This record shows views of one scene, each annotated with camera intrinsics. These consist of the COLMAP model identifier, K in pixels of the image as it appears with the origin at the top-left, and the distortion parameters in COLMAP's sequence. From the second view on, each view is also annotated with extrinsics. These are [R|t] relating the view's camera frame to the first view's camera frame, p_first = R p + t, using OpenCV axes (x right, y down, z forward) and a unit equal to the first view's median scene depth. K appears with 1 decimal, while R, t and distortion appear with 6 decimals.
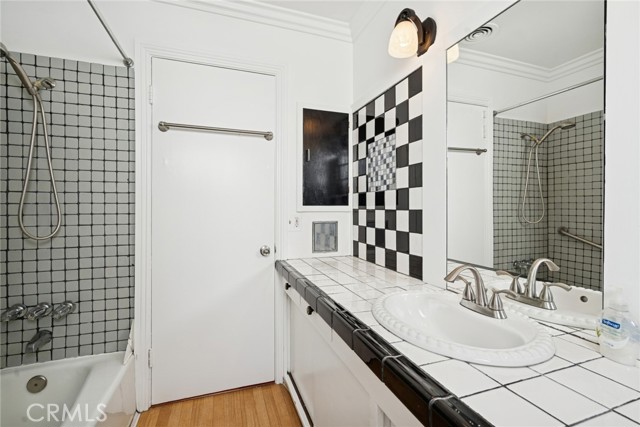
lens RADIAL K [[293.0, 0, 320.0], [0, 293.0, 208.1], [0, 0, 1]] dist [-0.002655, -0.000294]
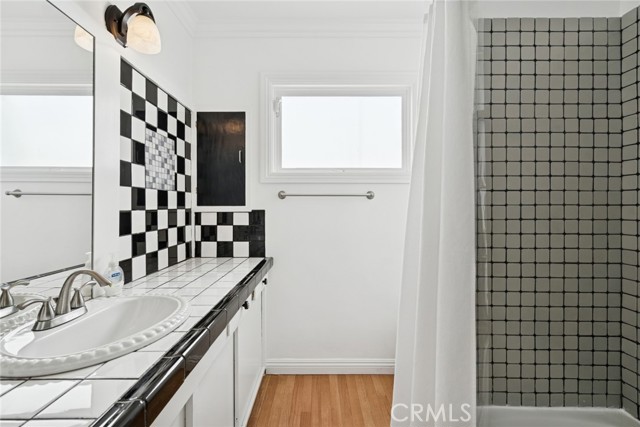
lens RADIAL K [[293.0, 0, 320.0], [0, 293.0, 208.1], [0, 0, 1]] dist [-0.002655, -0.000294]
pose [[-0.944719, 0.002140, 0.327875, -0.572681], [0.006003, 0.999924, 0.010769, -0.006822], [-0.327827, 0.012142, -0.944660, 1.690290]]
